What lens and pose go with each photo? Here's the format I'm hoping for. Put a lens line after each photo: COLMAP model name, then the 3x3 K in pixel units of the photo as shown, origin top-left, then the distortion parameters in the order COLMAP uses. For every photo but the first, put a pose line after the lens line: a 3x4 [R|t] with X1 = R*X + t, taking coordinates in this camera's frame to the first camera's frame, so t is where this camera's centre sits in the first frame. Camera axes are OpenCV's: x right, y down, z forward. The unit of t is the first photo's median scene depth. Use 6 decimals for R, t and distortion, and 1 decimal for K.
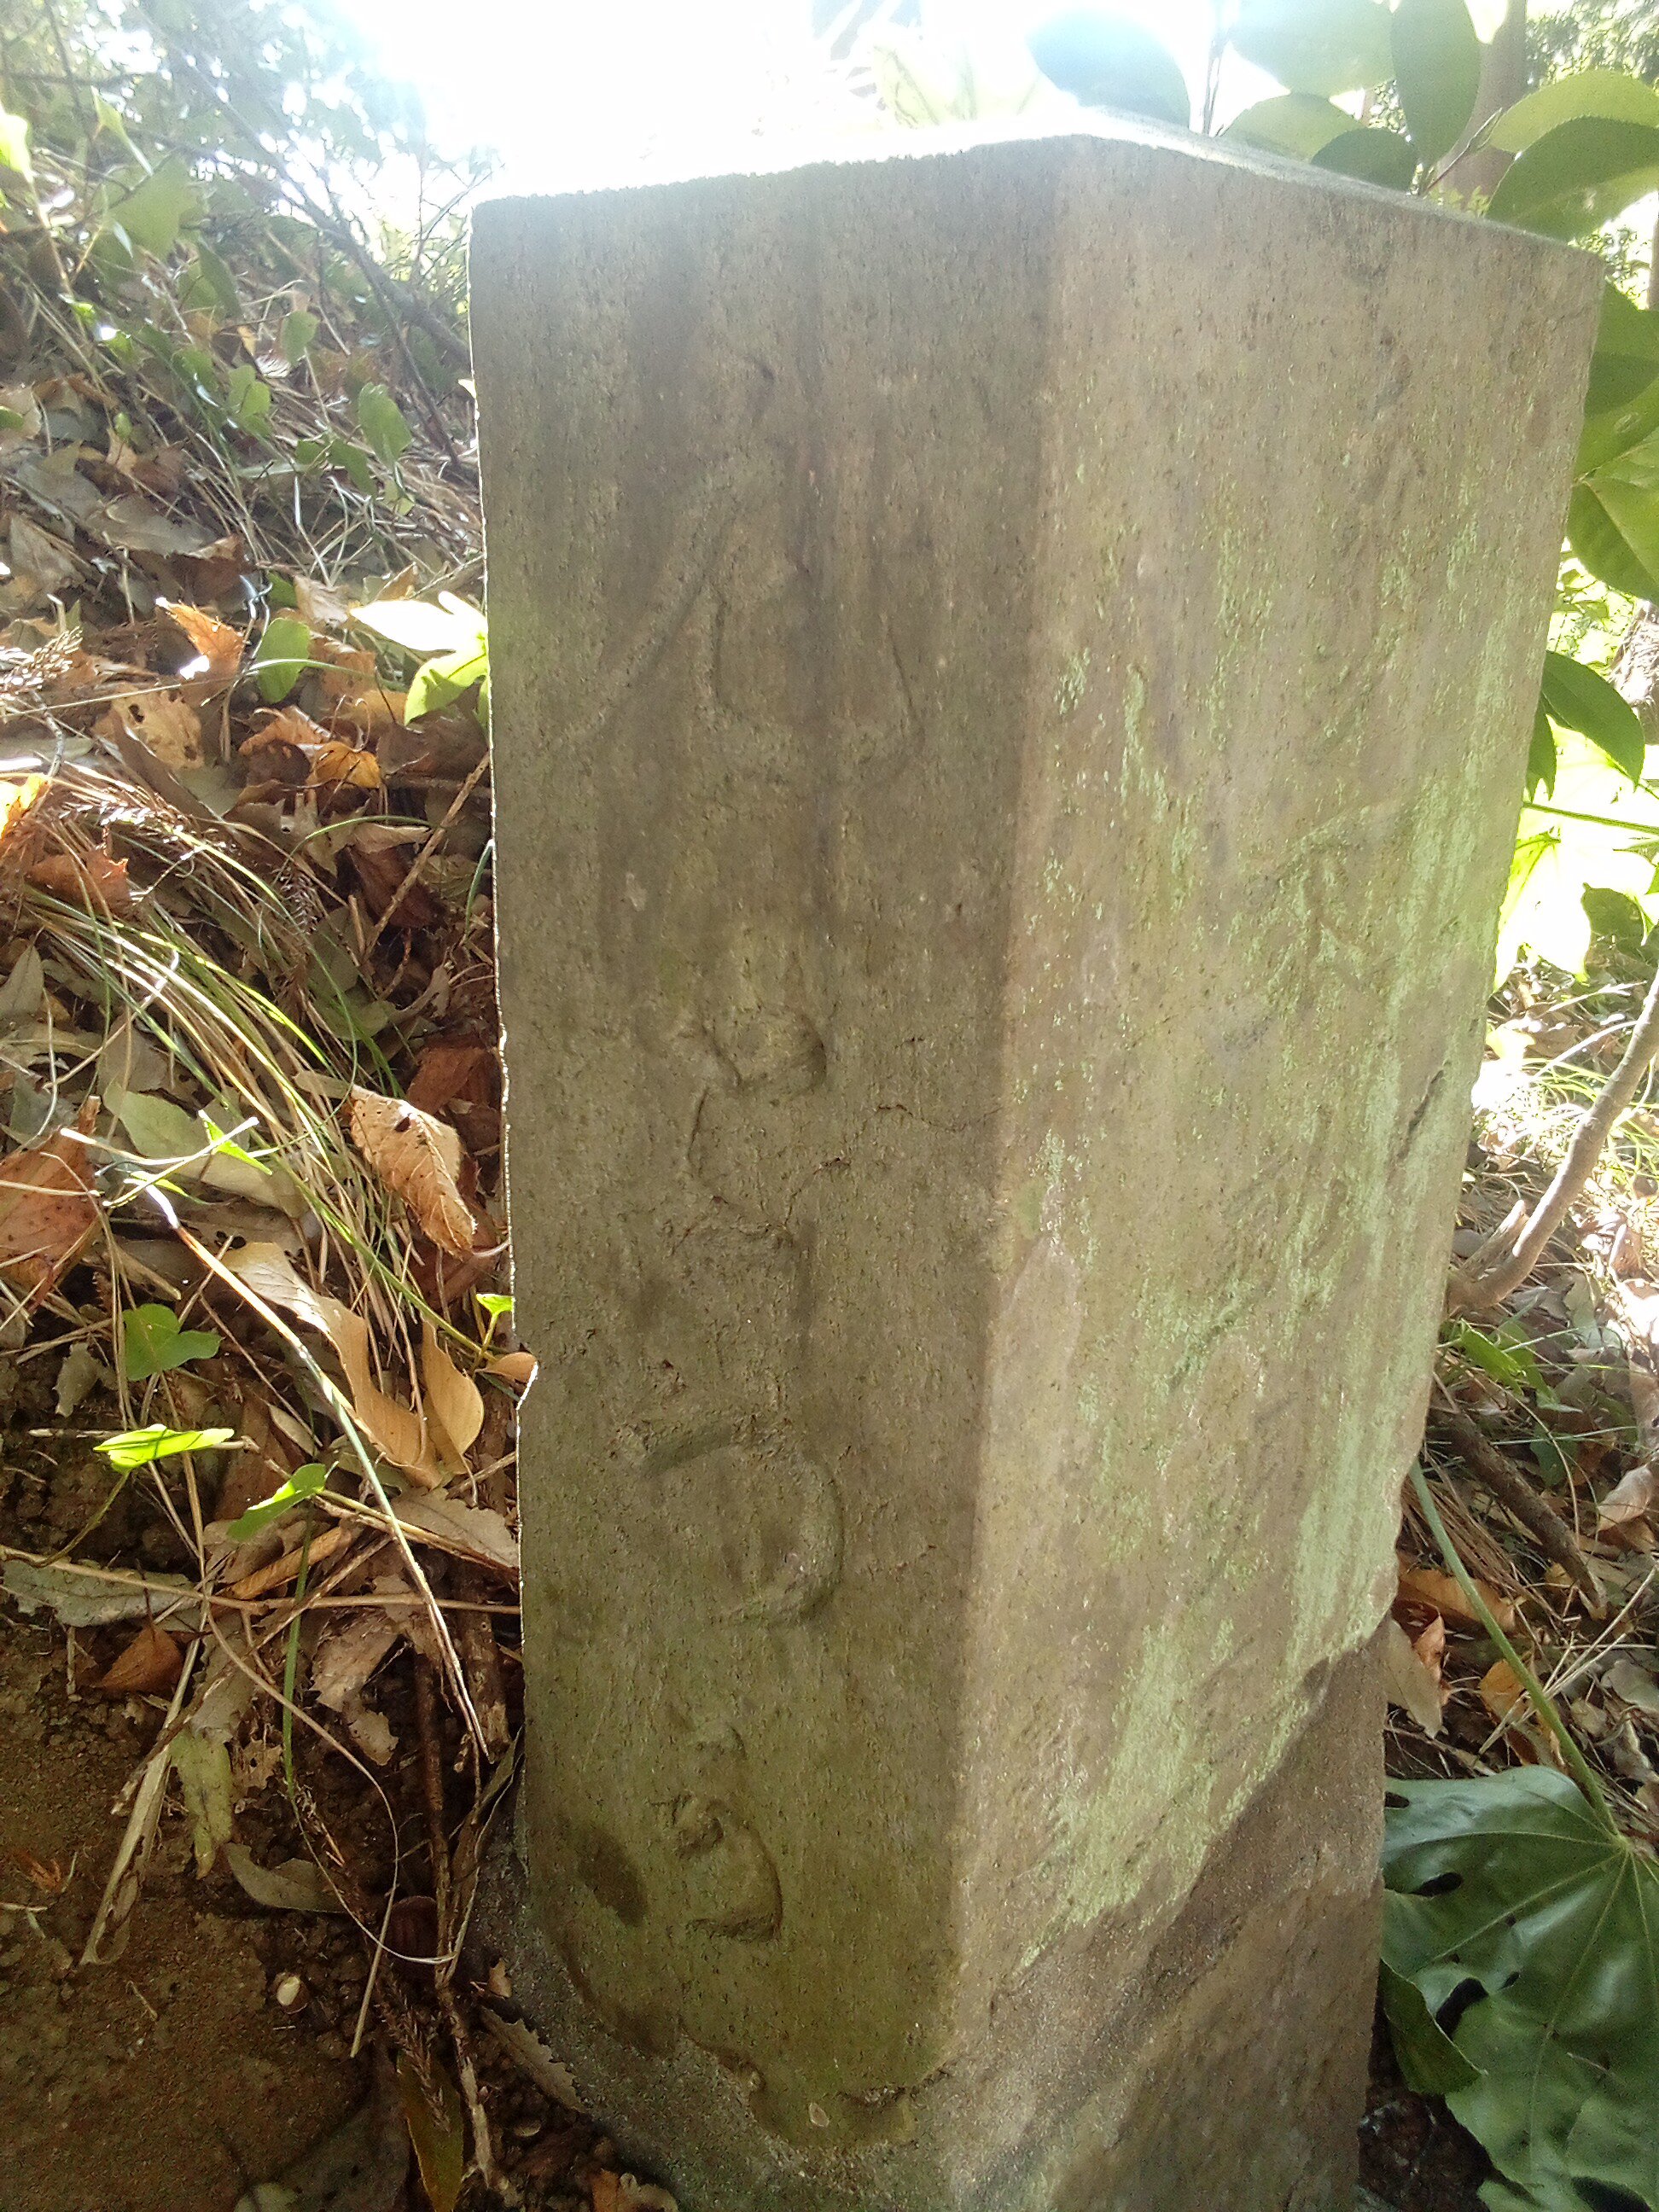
lens RADIAL K [[1844.6, 0, 788.9], [0, 1844.6, 1137.0], [0, 0, 1]] dist [0.125316, -0.251963]
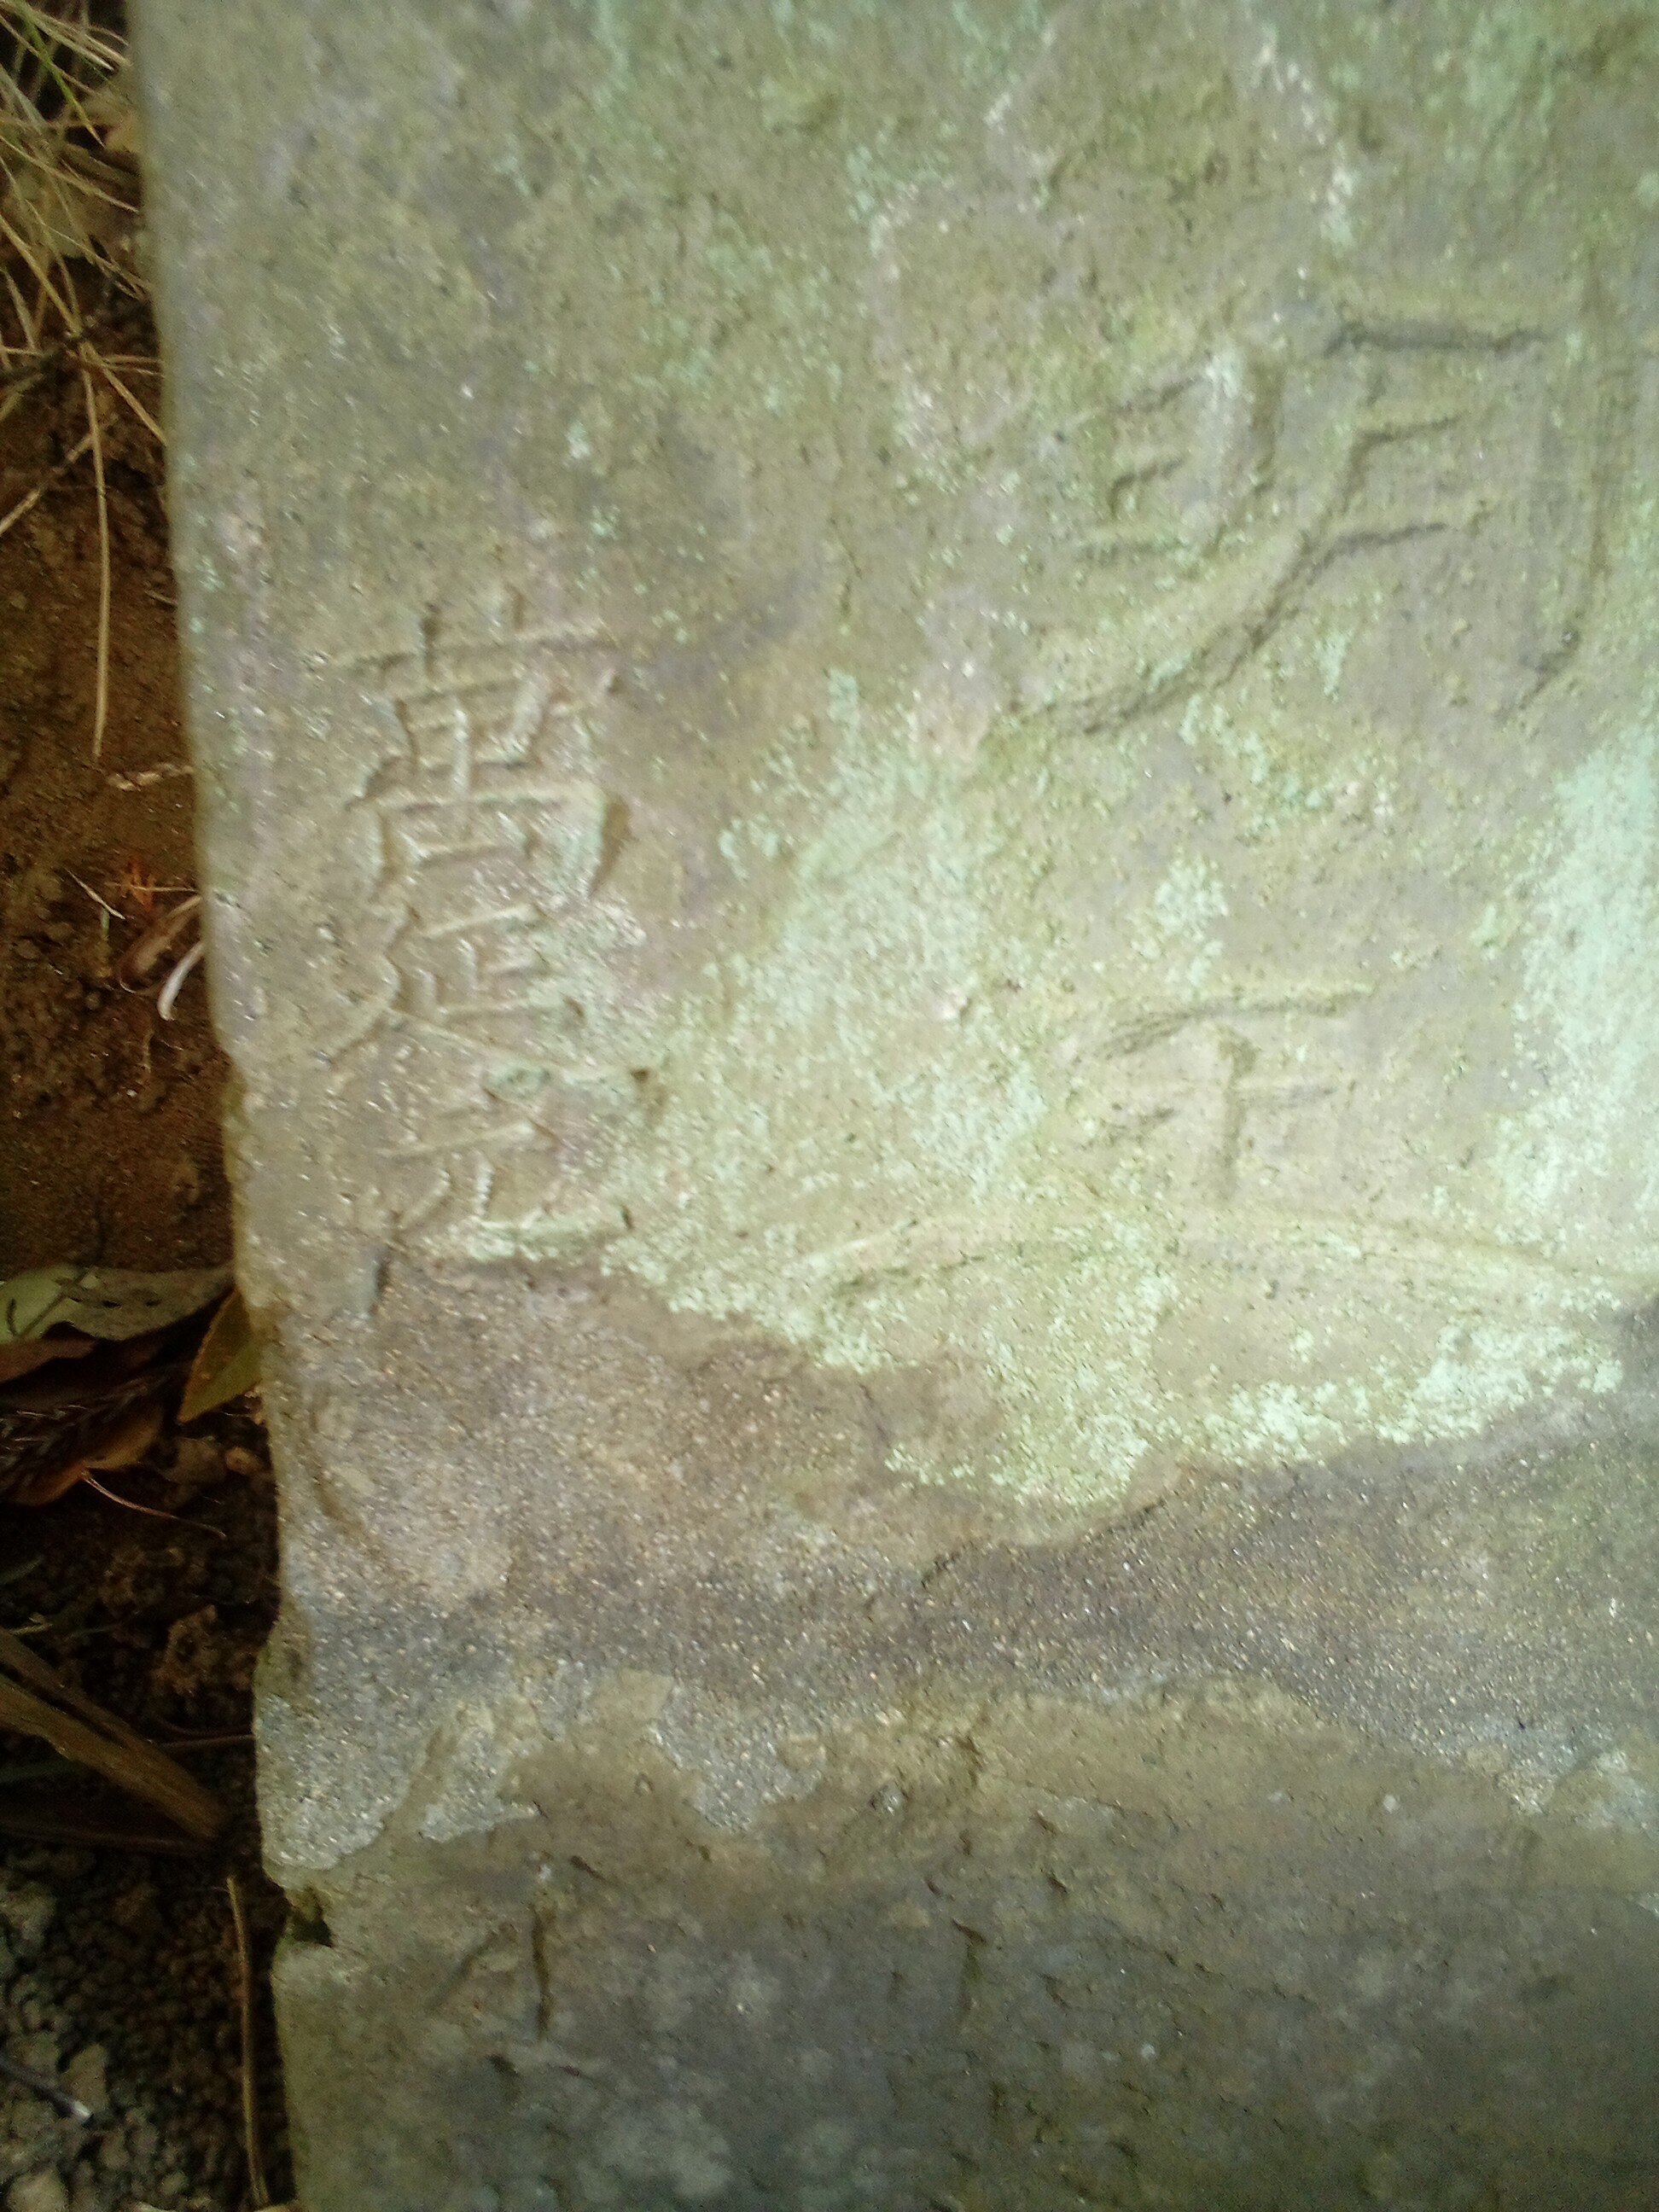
lens RADIAL K [[1844.6, 0, 788.9], [0, 1844.6, 1137.0], [0, 0, 1]] dist [0.125316, -0.251963]
pose [[0.624633, 0.325791, -0.709714, 0.562343], [-0.313380, 0.937006, 0.154315, 0.315867], [0.715281, 0.126020, 0.687381, 0.729165]]
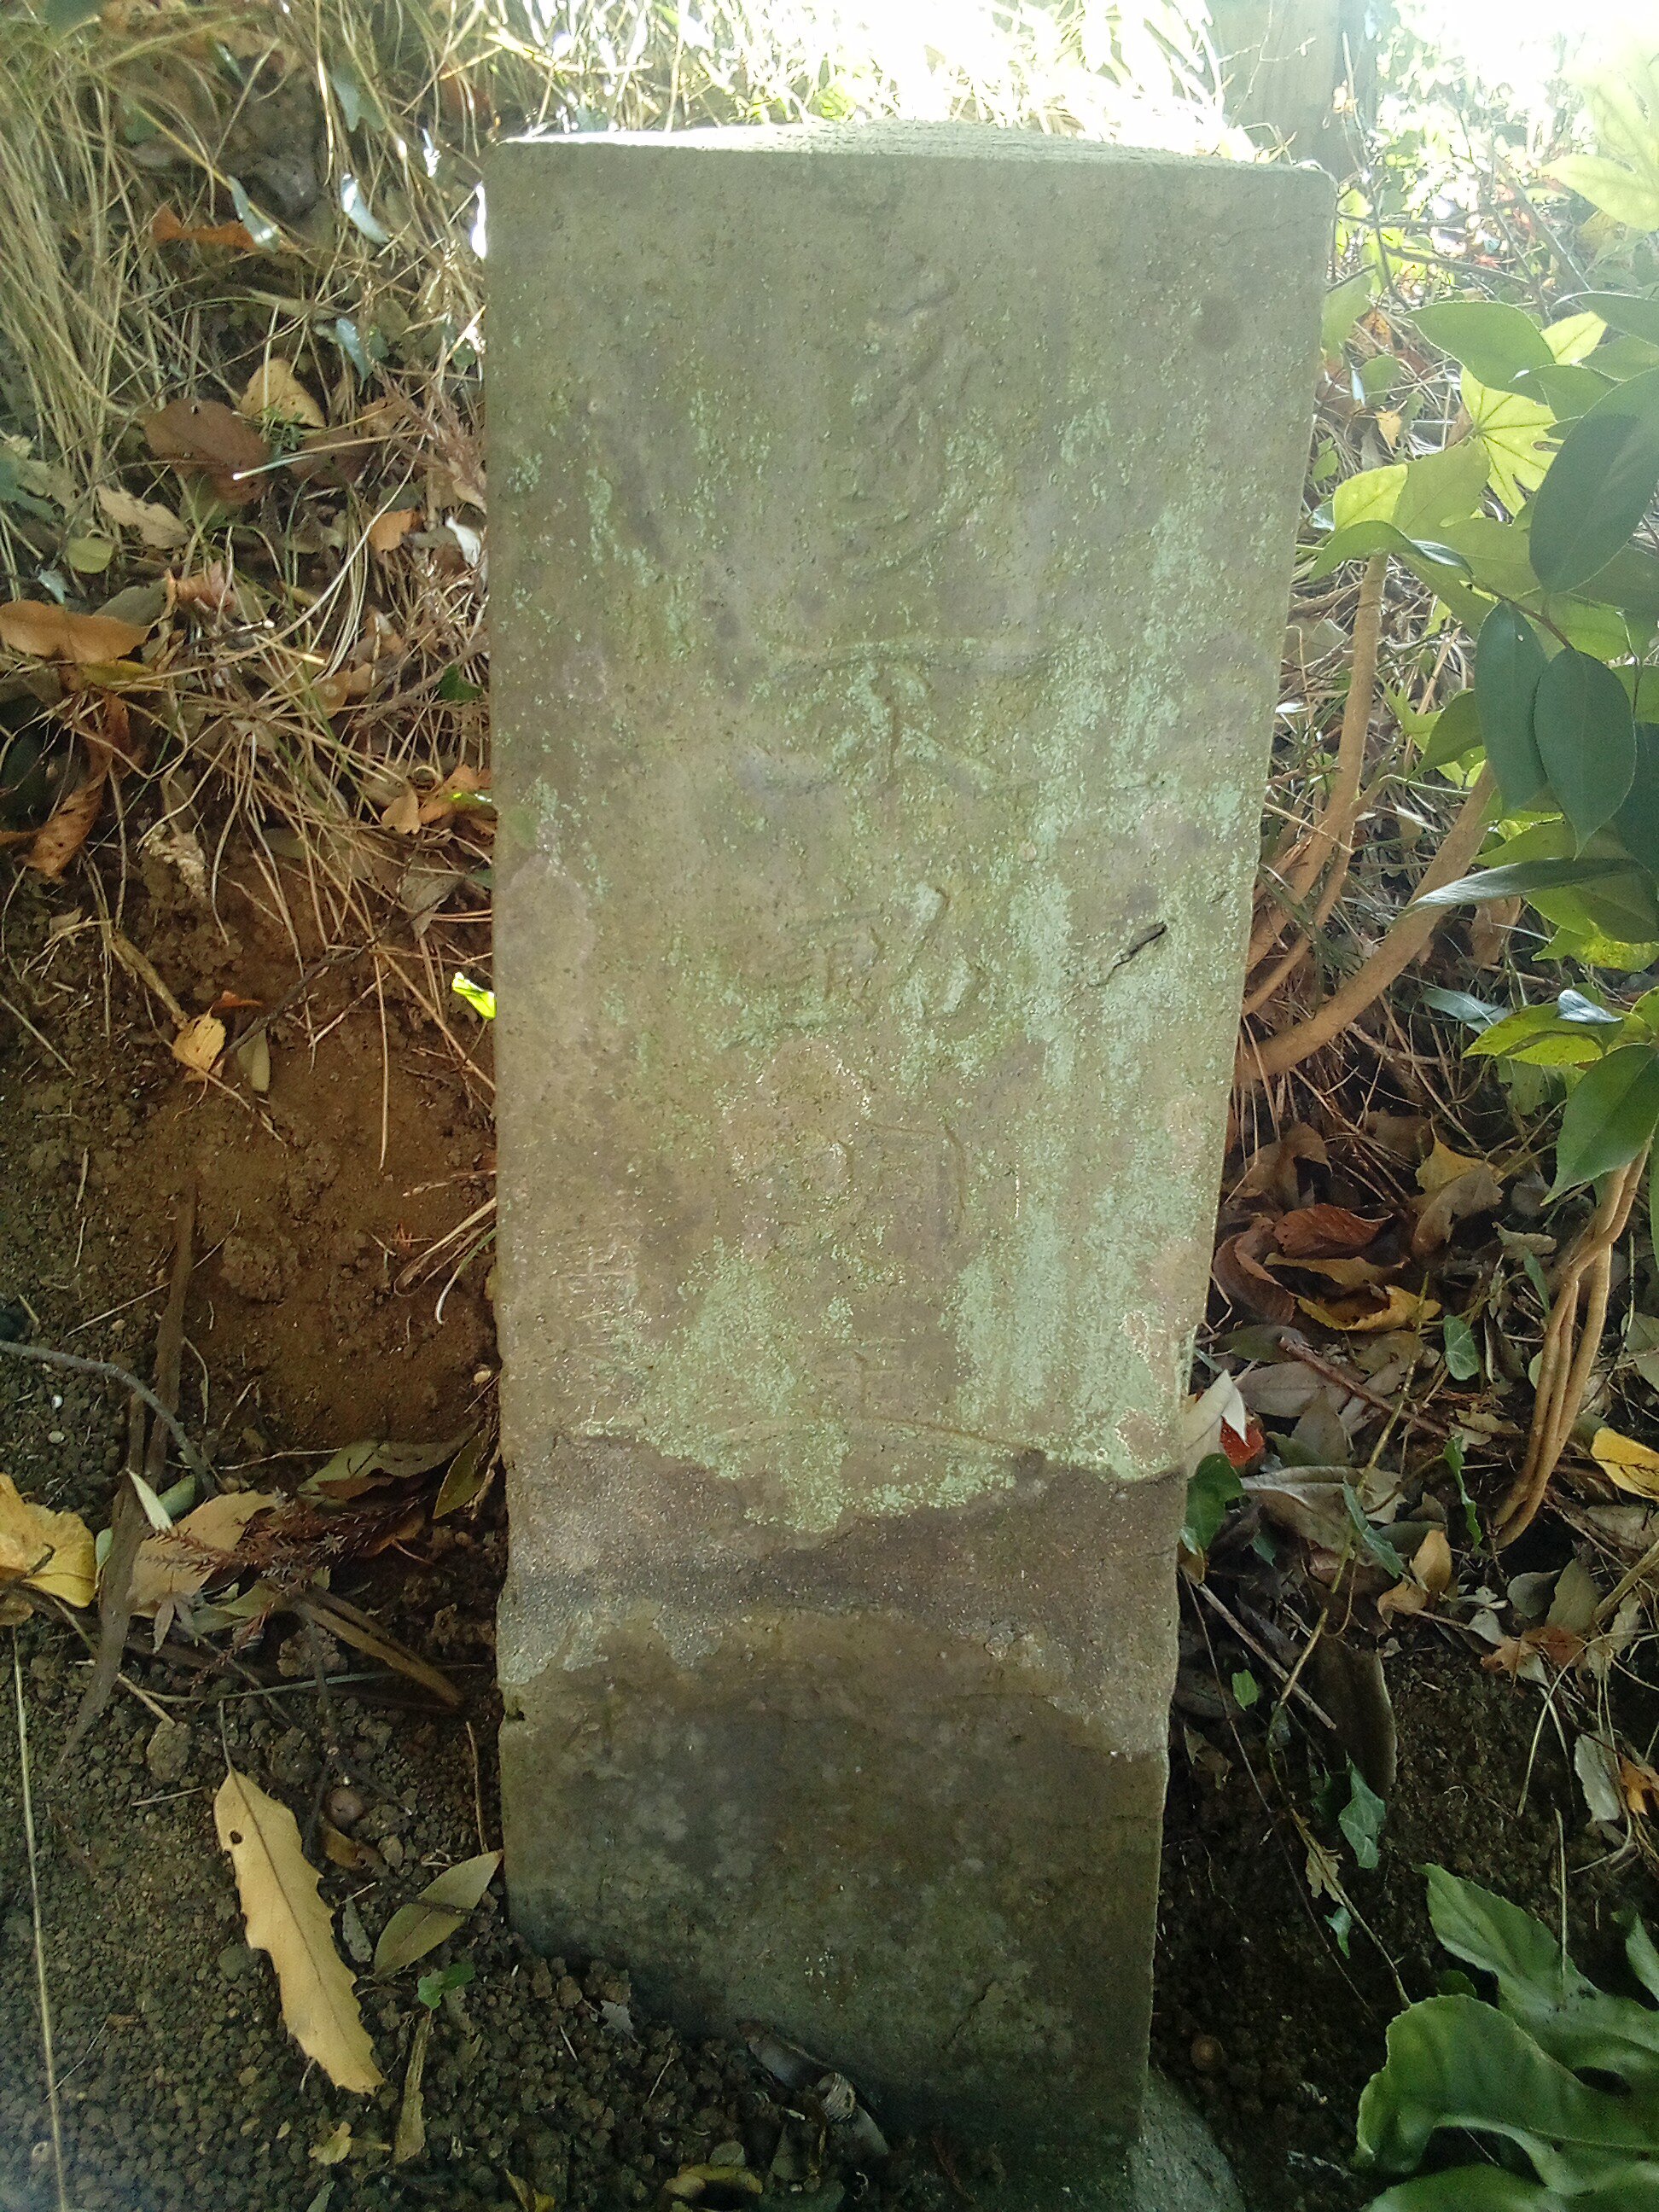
lens RADIAL K [[1844.6, 0, 788.9], [0, 1844.6, 1137.0], [0, 0, 1]] dist [0.125316, -0.251963]
pose [[0.597974, 0.253189, -0.760475, 1.269238], [-0.311488, 0.947626, 0.070570, 0.089142], [0.738514, 0.194680, 0.645521, 0.174412]]
